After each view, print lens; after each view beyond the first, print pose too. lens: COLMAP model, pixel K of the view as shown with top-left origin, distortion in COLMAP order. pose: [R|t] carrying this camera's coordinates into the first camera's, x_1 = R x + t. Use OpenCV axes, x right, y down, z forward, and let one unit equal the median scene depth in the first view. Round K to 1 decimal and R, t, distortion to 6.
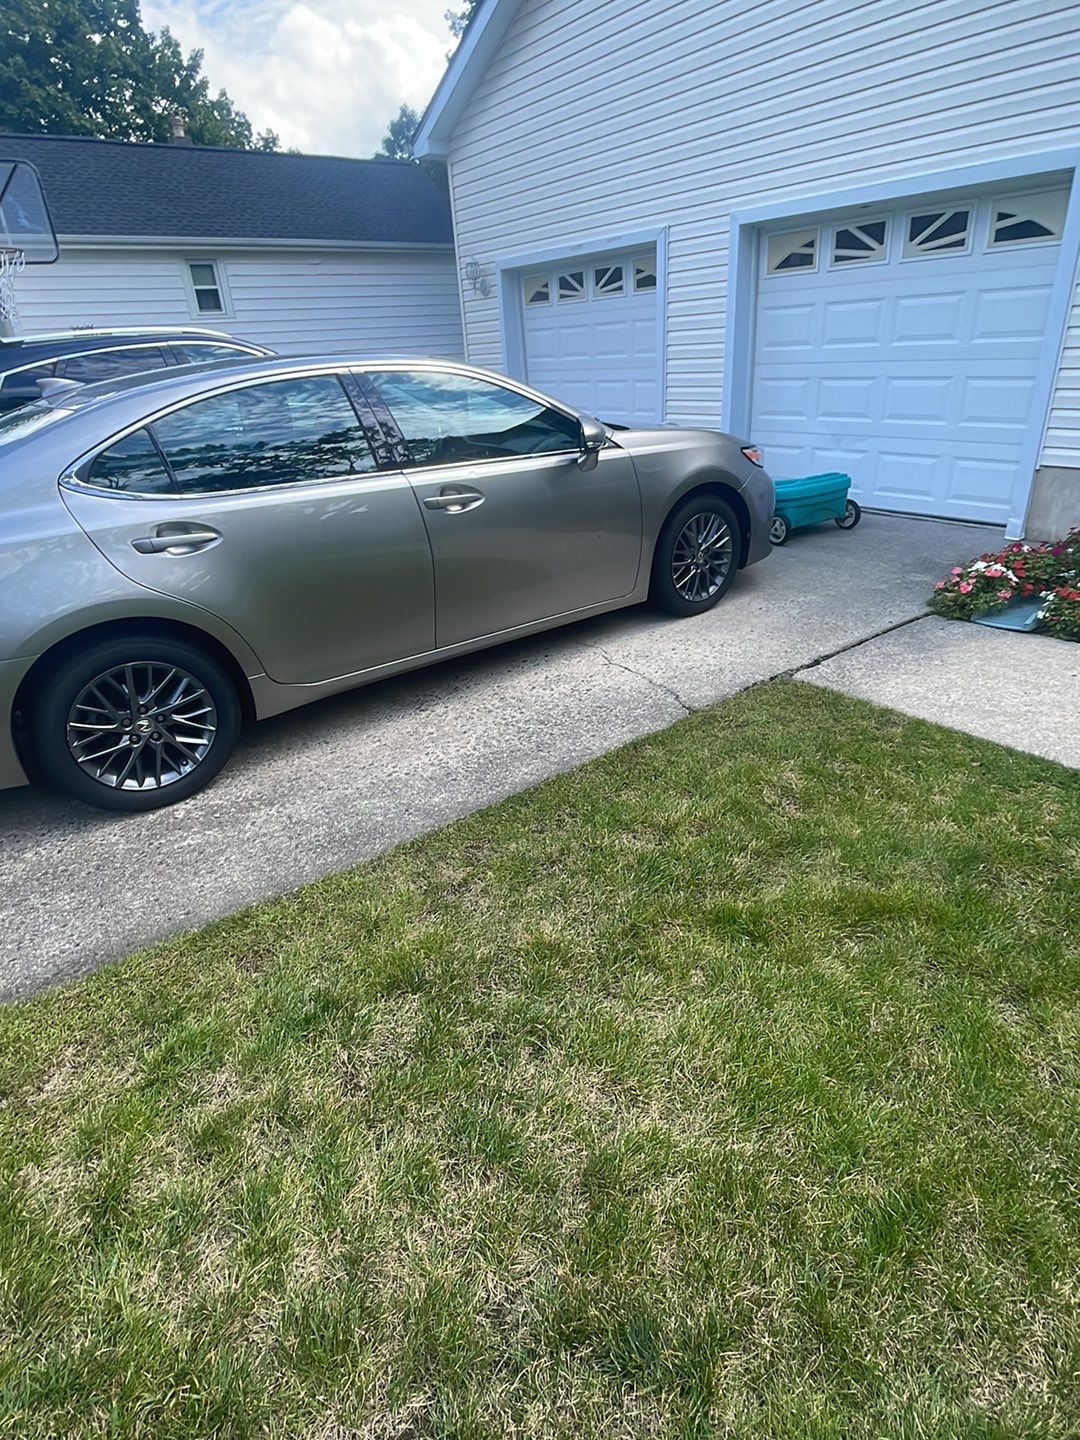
lens RADIAL K [[796.4, 0, 540.0], [0, 796.4, 720.0], [0, 0, 1]] dist [0.082030, -0.079877]
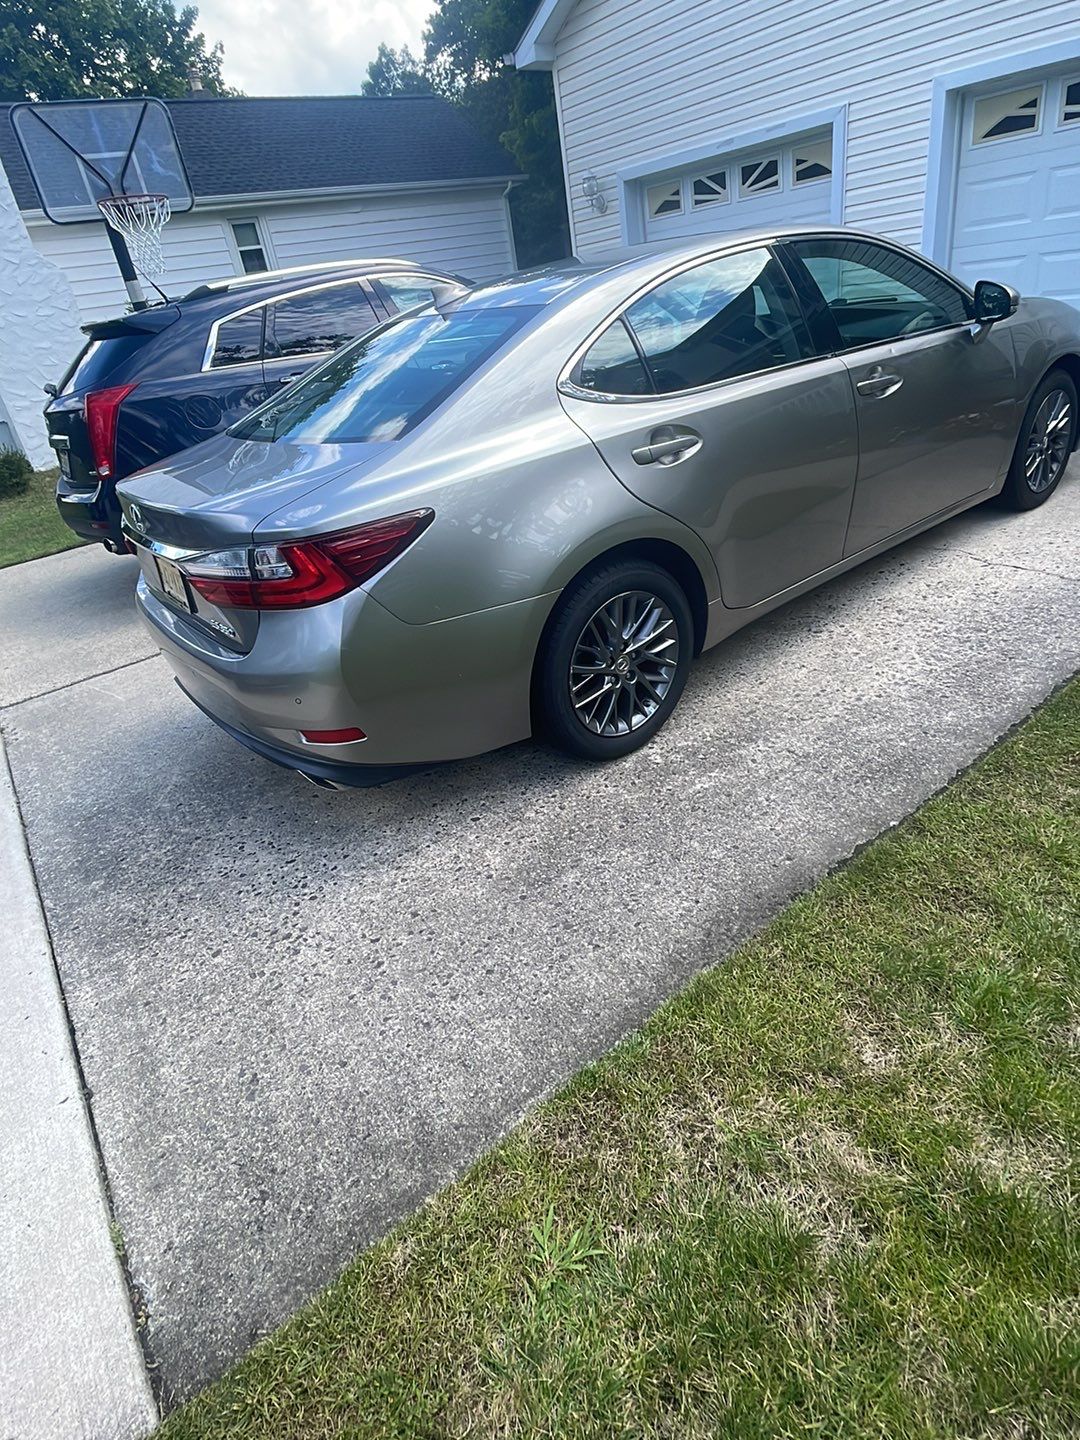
lens RADIAL K [[800.0, 0, 613.0], [0, 800.0, 720.7], [0, 0, 1]] dist [0.042072, -0.035580]
pose [[0.996053, -0.087639, -0.014069, -0.209250], [0.088393, 0.993801, 0.067419, 0.003630], [0.008073, -0.068396, 0.997626, 0.043677]]
